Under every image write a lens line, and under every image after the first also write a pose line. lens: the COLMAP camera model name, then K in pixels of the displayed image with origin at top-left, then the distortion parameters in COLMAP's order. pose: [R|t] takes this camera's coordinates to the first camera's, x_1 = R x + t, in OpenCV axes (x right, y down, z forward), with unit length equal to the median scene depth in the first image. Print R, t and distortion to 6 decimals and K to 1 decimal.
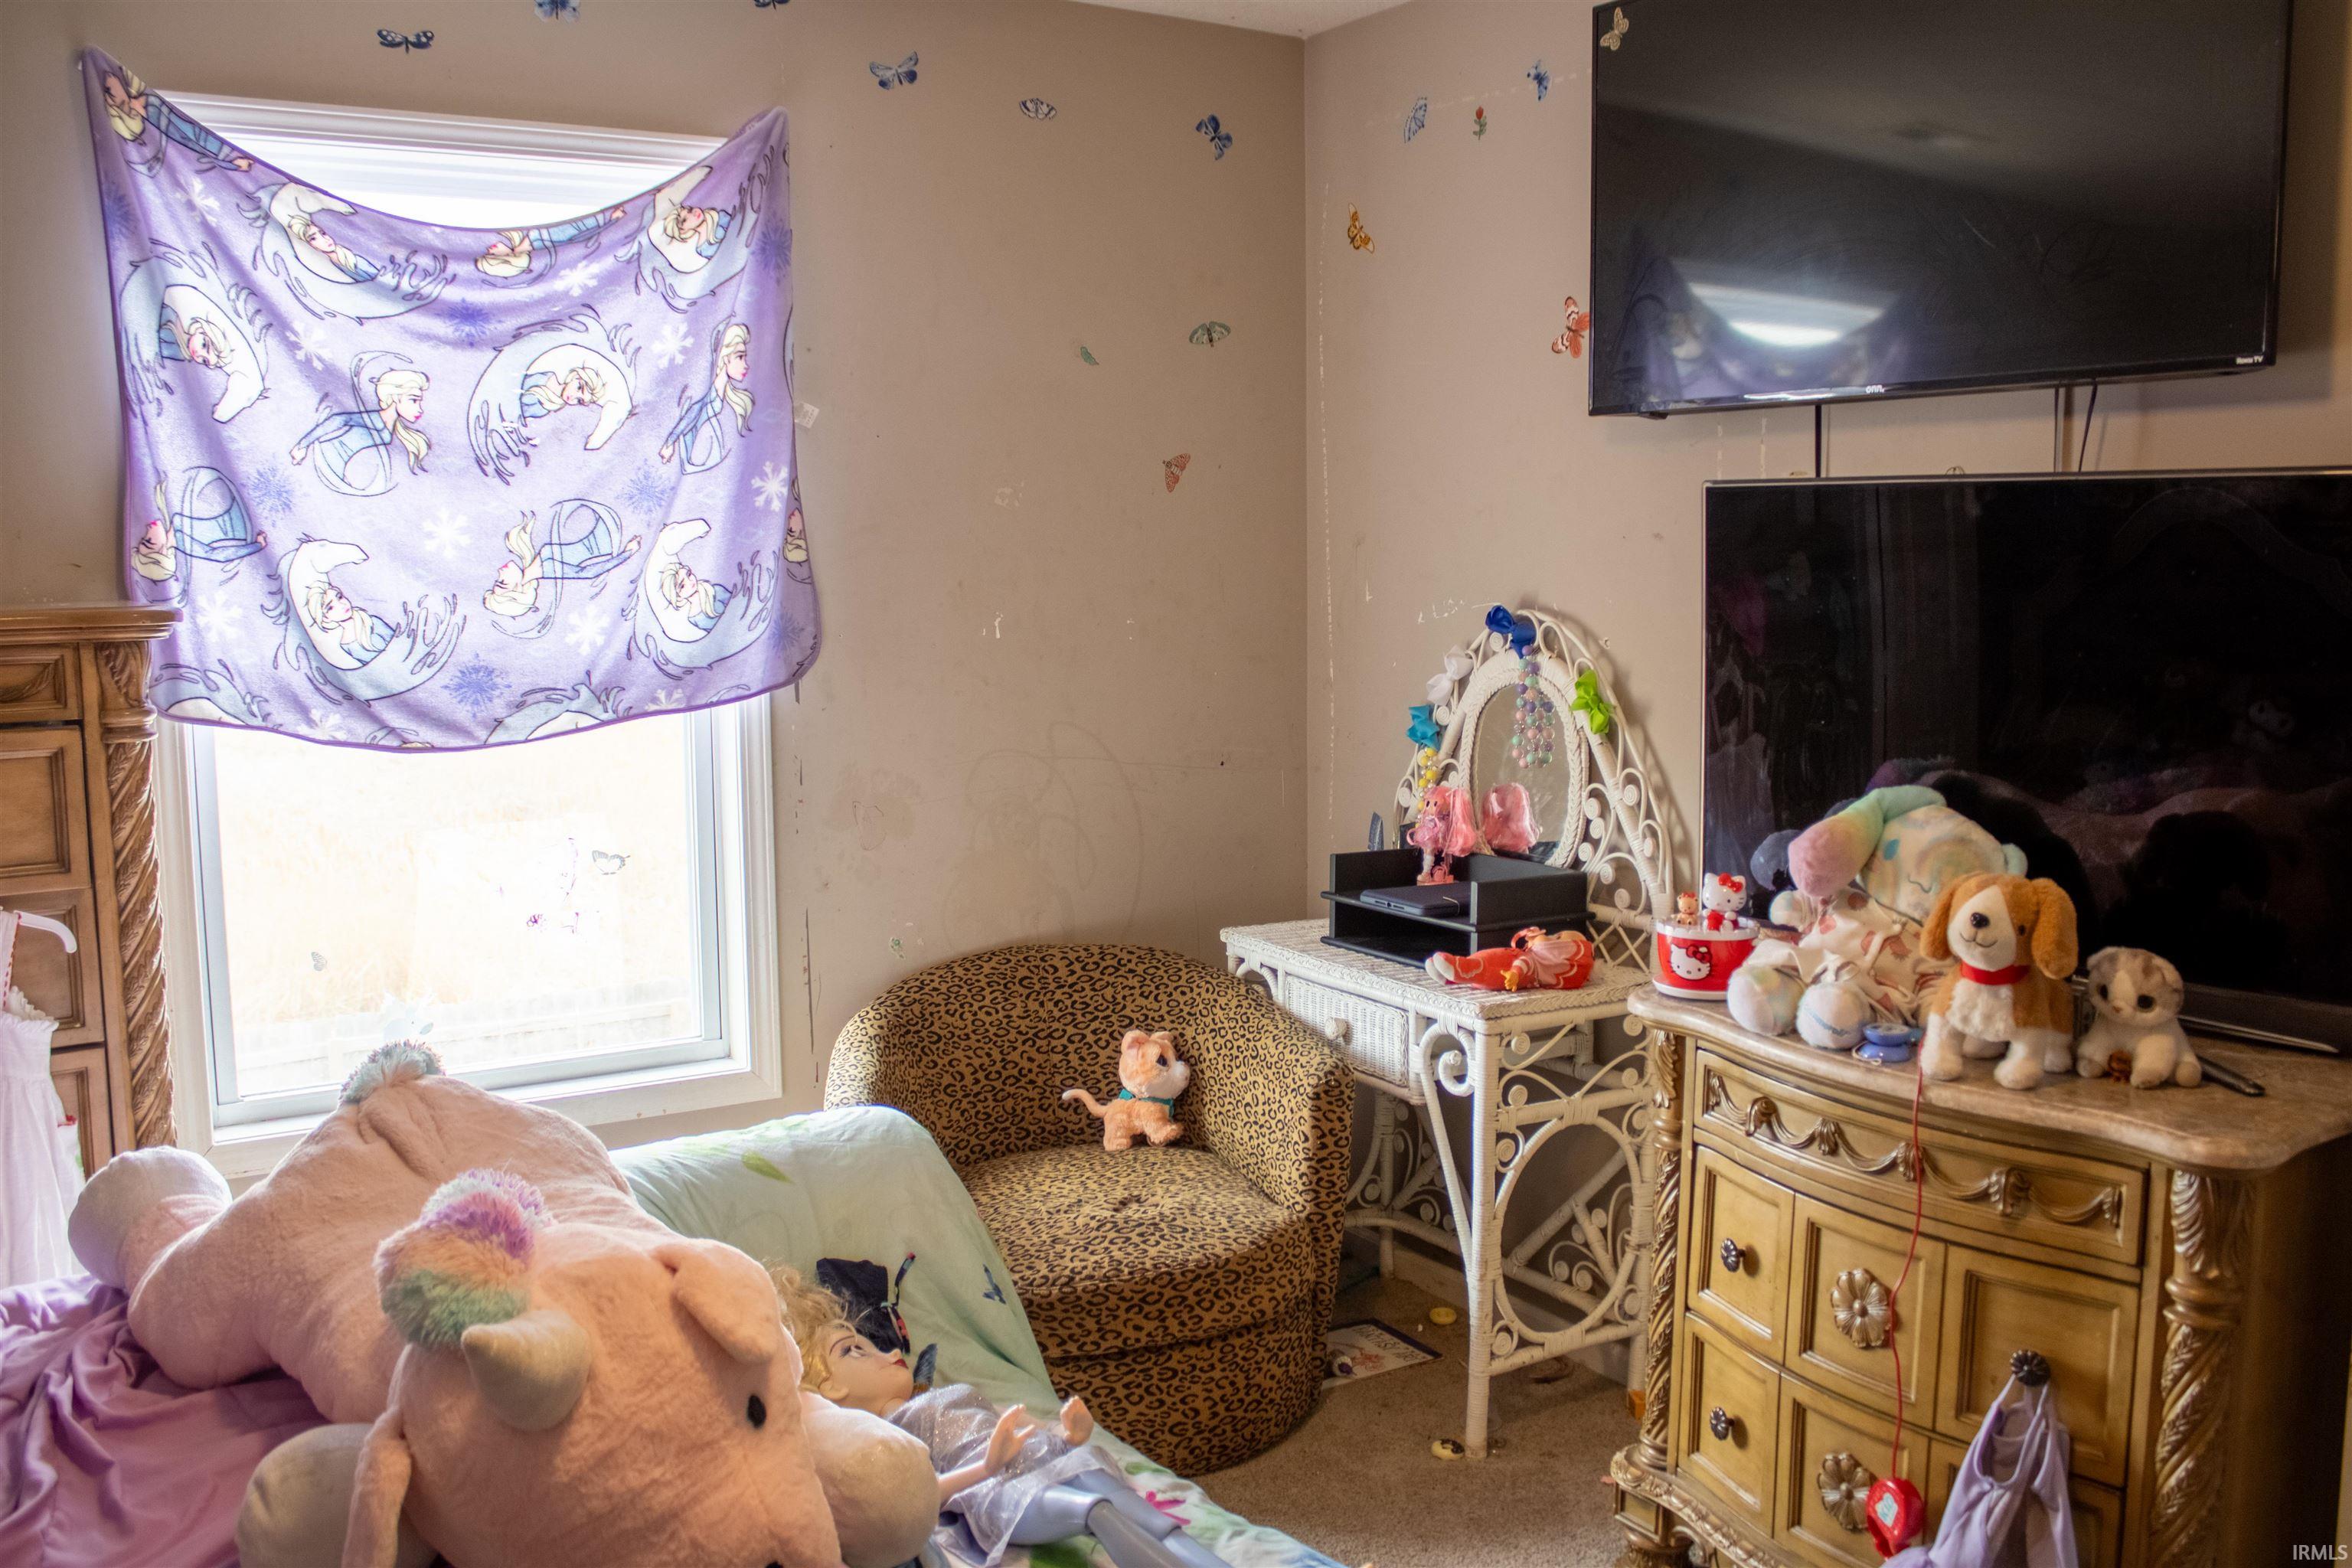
lens RADIAL K [[1947.1, 0, 1170.7], [0, 1947.1, 759.0], [0, 0, 1]] dist [-0.155309, 0.130501]
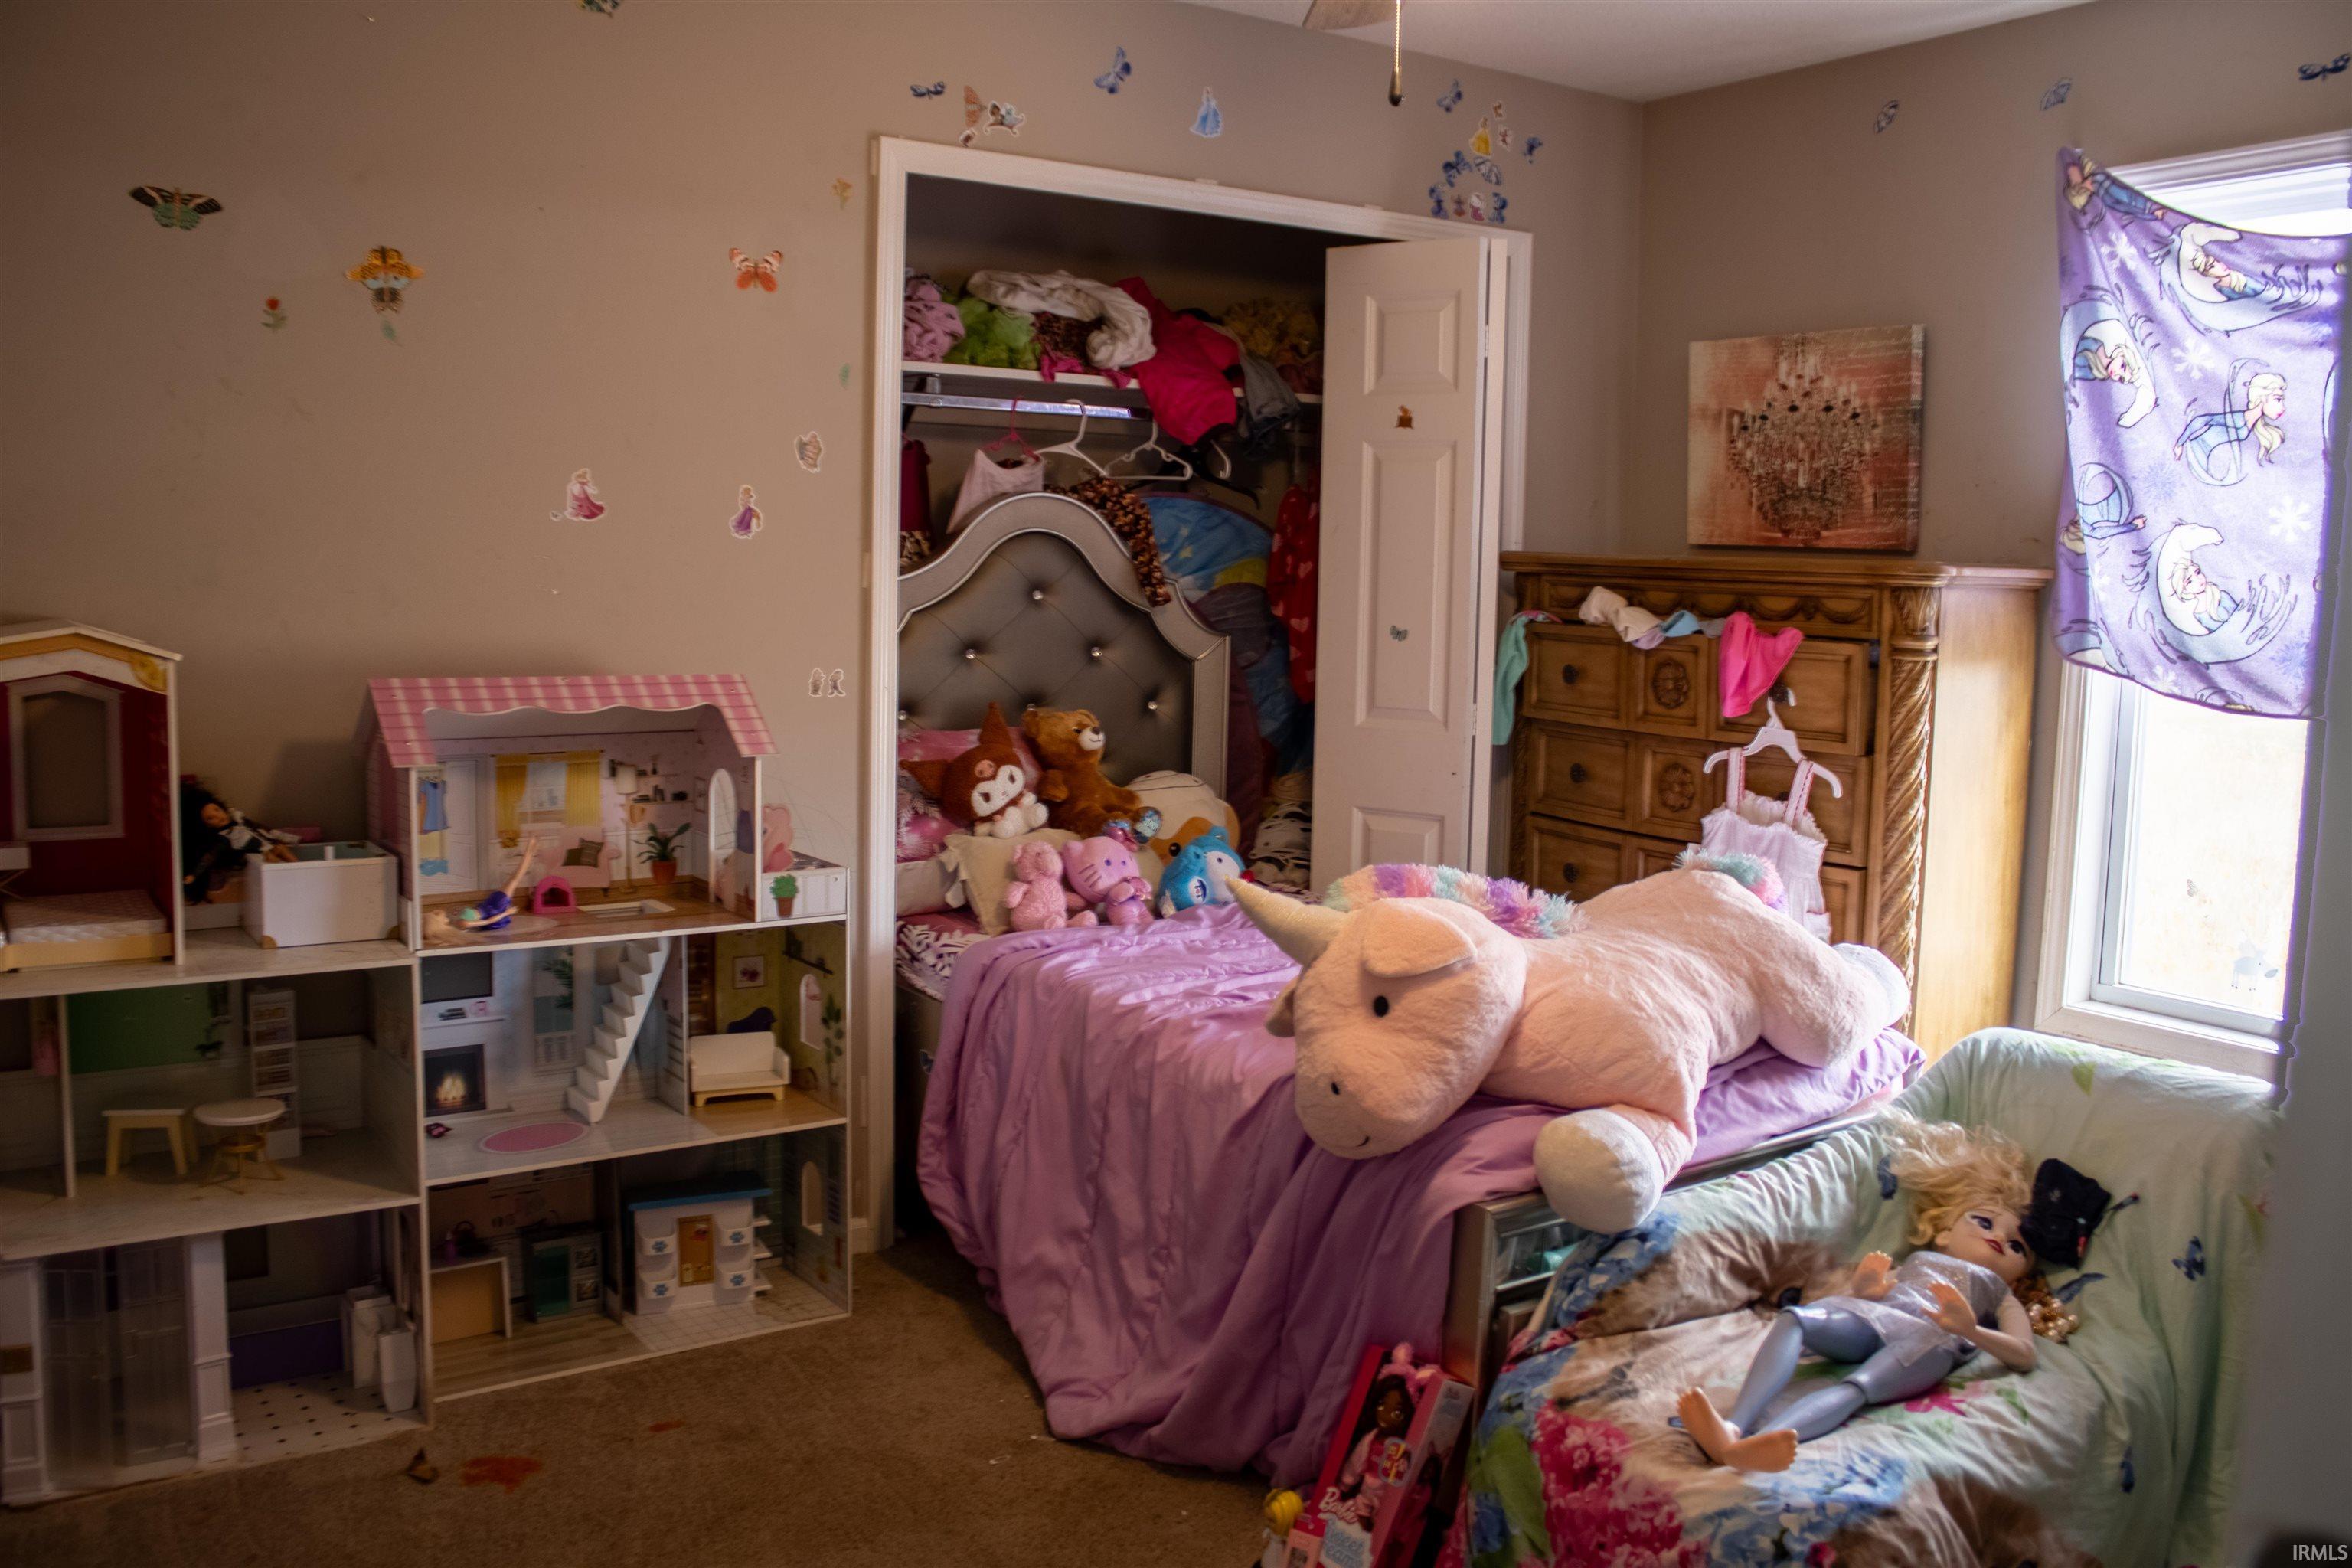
lens RADIAL K [[1947.1, 0, 1170.7], [0, 1947.1, 759.0], [0, 0, 1]] dist [-0.155309, 0.130501]
pose [[0.023063, 0.112025, -0.993438, 0.719424], [-0.129207, 0.985702, 0.108153, -0.016080], [0.991349, 0.125865, 0.037208, 0.351302]]
